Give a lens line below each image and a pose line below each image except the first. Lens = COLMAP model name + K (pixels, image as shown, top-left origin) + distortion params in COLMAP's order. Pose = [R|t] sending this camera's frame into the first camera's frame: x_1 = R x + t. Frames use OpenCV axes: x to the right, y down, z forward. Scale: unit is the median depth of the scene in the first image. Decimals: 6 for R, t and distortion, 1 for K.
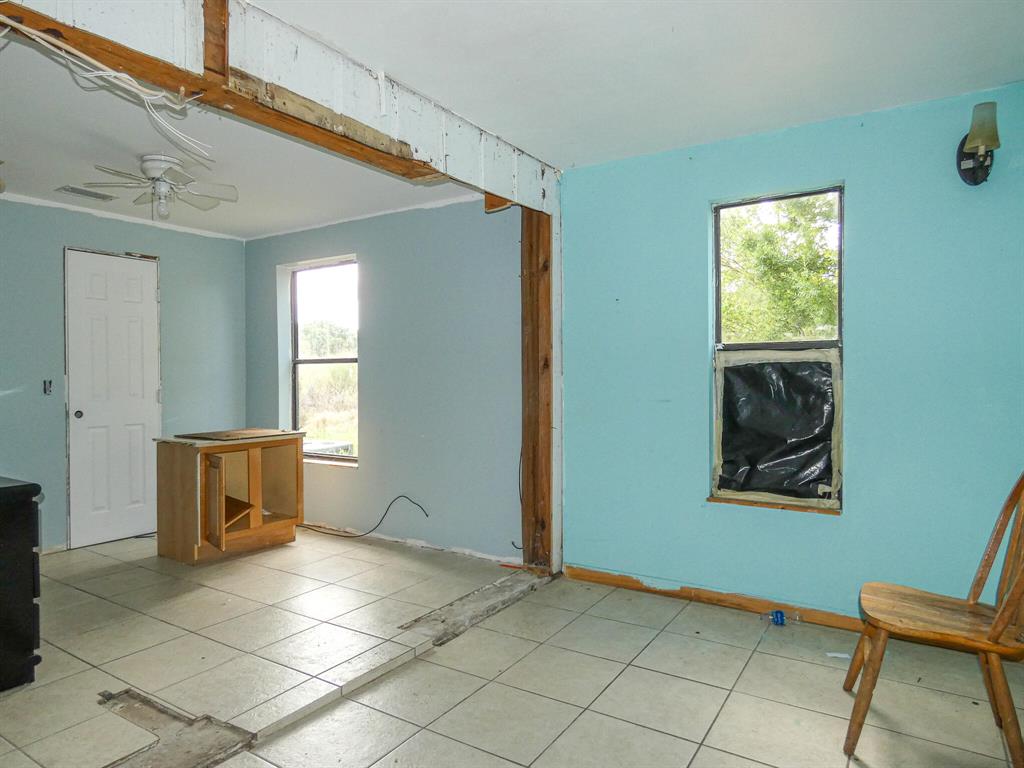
lens RADIAL K [[651.2, 0, 503.1], [0, 651.2, 382.3], [0, 0, 1]] dist [0.000097, -0.000174]
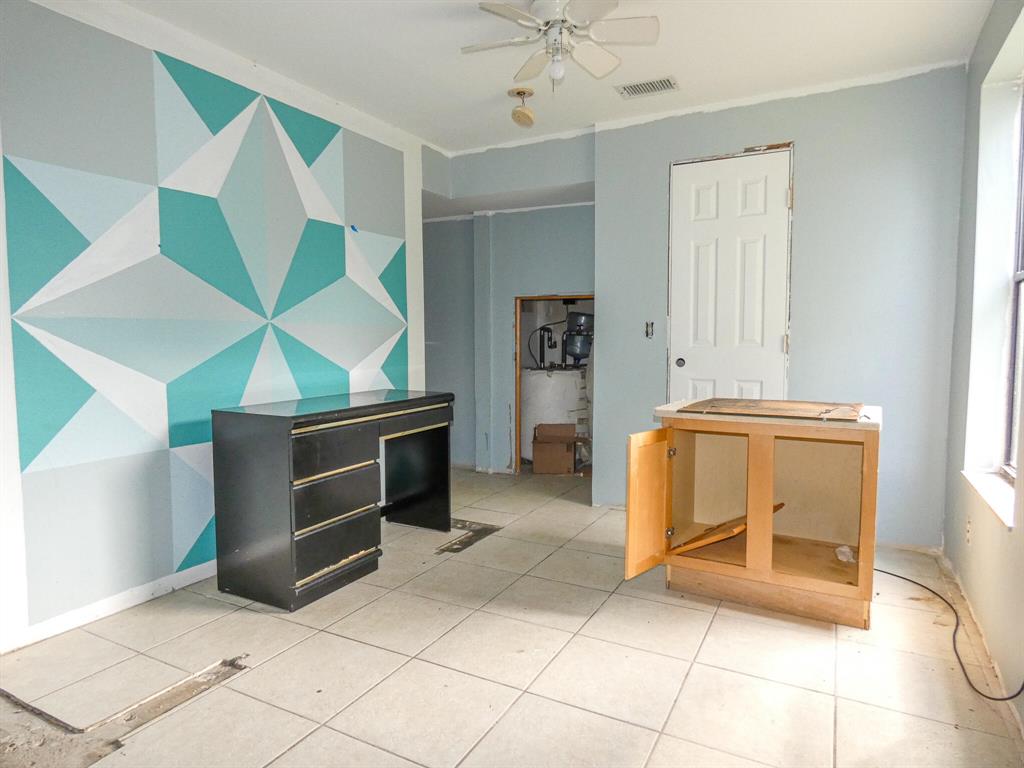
lens RADIAL K [[622.2, 0, 506.9], [0, 622.2, 385.9], [0, 0, 1]] dist [-0.003574, -0.004315]
pose [[0.083363, 0.080455, -0.993266, 0.135550], [-0.009298, 0.996755, 0.079957, 0.017799], [0.996476, 0.002570, 0.083840, 0.725846]]
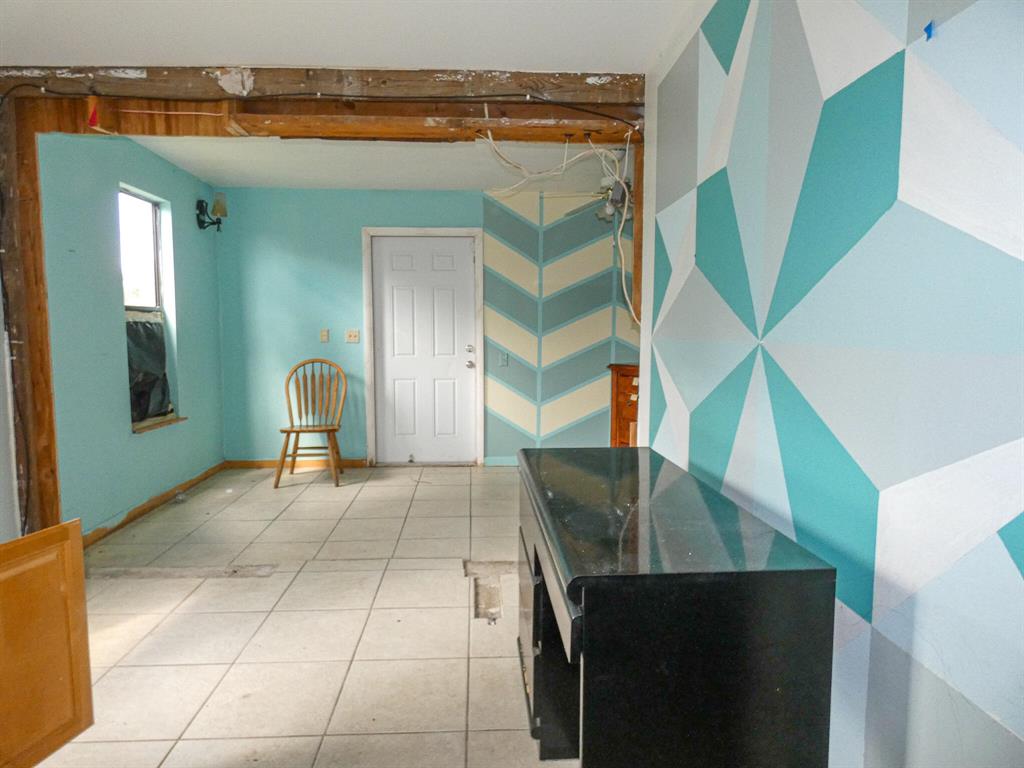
lens RADIAL K [[622.2, 0, 505.3], [0, 622.2, 383.3], [0, 0, 1]] dist [-0.003574, -0.004315]
pose [[-0.588922, -0.066098, 0.805482, -0.806601], [0.012530, 0.995783, 0.090876, -0.007609], [-0.808092, 0.063612, -0.585611, 0.878873]]
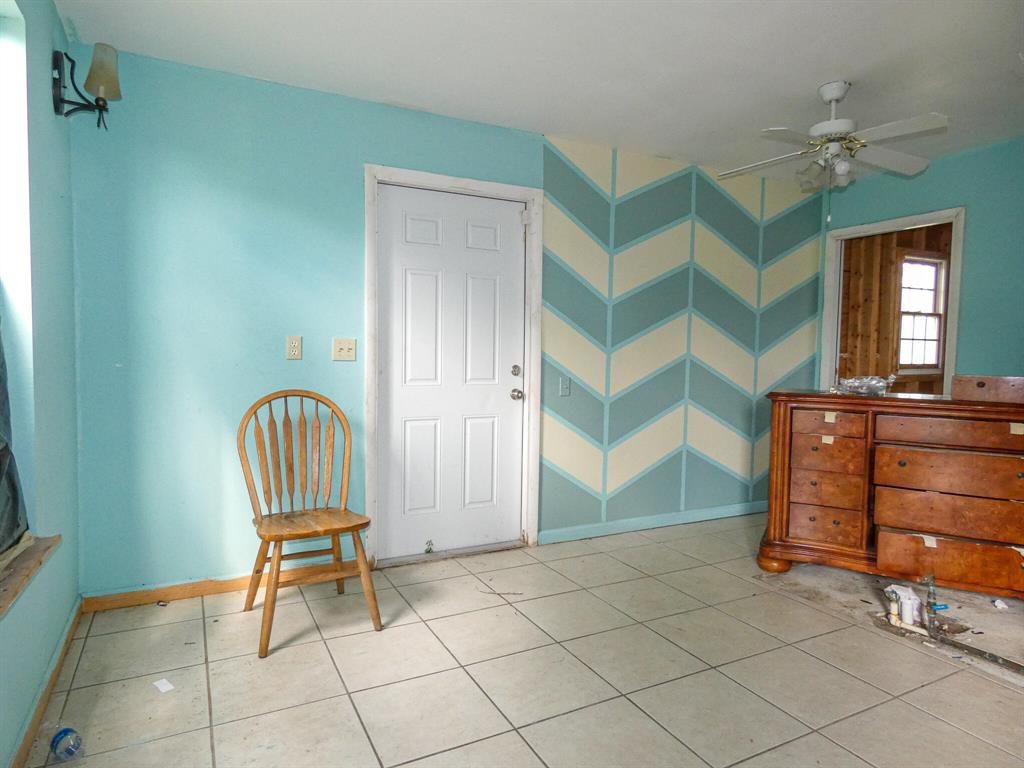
lens RADIAL K [[622.2, 0, 508.7], [0, 622.2, 386.0], [0, 0, 1]] dist [-0.003574, -0.004315]
pose [[-0.872288, -0.037421, 0.487558, -0.150057], [-0.003934, 0.997572, 0.069527, -0.001023], [-0.488976, 0.058729, -0.870318, 0.926954]]
